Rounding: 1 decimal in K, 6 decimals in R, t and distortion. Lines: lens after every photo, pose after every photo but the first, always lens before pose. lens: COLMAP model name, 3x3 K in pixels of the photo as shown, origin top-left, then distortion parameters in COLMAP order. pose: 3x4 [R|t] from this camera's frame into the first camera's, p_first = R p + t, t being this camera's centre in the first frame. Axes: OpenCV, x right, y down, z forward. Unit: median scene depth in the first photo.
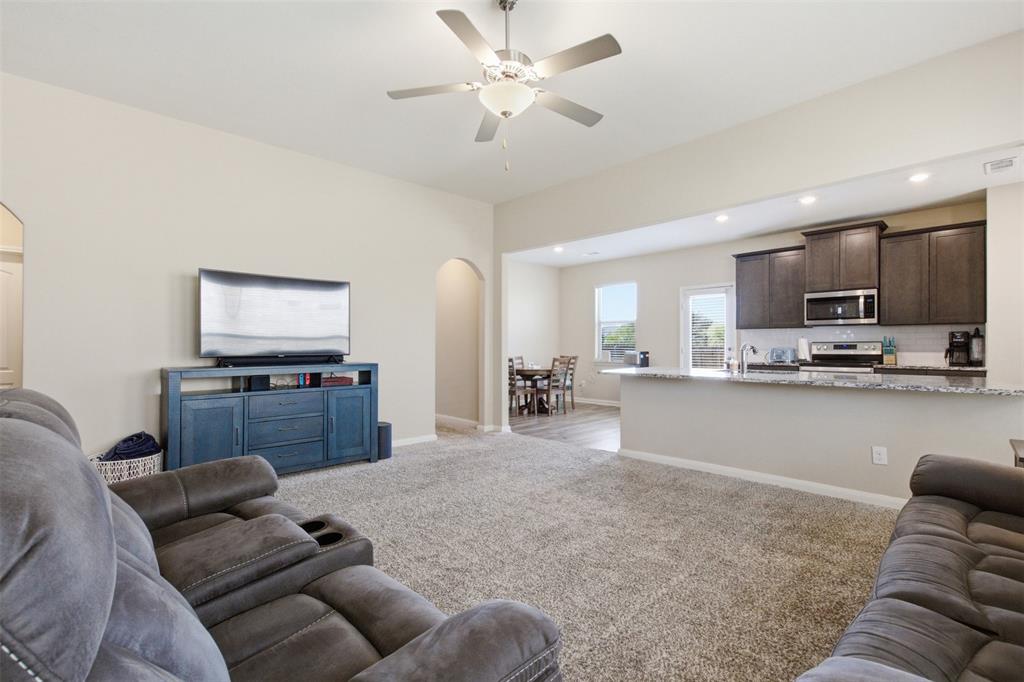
lens RADIAL K [[468.6, 0, 510.0], [0, 468.6, 345.6], [0, 0, 1]] dist [0.002963, -0.000470]
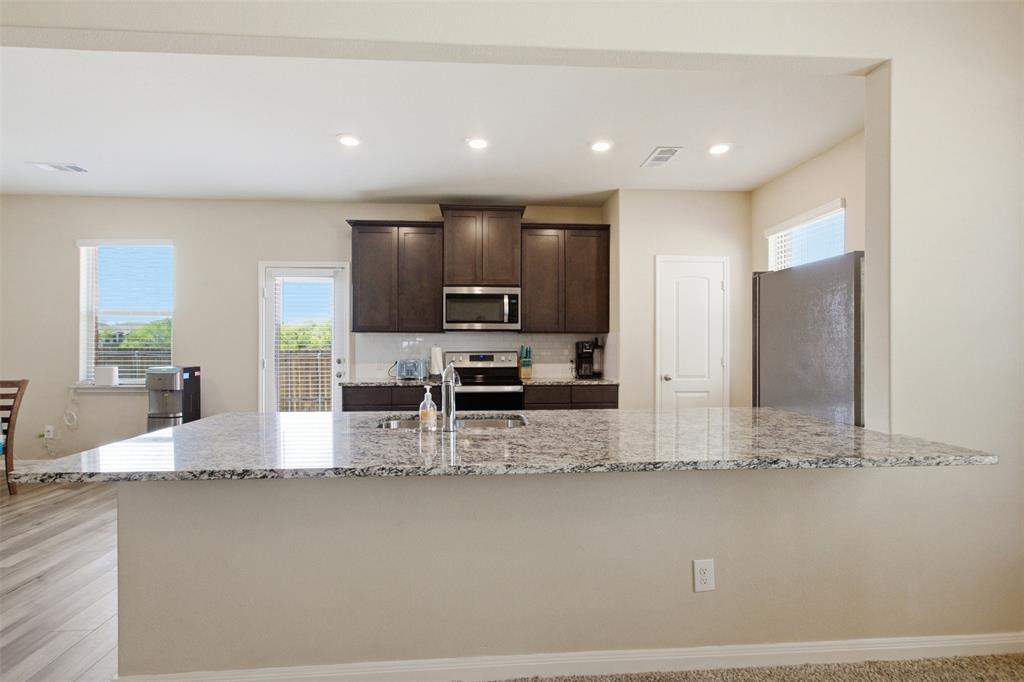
lens RADIAL K [[468.6, 0, 510.0], [0, 468.6, 345.6], [0, 0, 1]] dist [0.002963, -0.000470]
pose [[0.634396, 0.003154, 0.773002, 0.121592], [-0.001439, 0.999995, -0.002898, -0.015788], [-0.773007, 0.000726, 0.634397, 0.447838]]
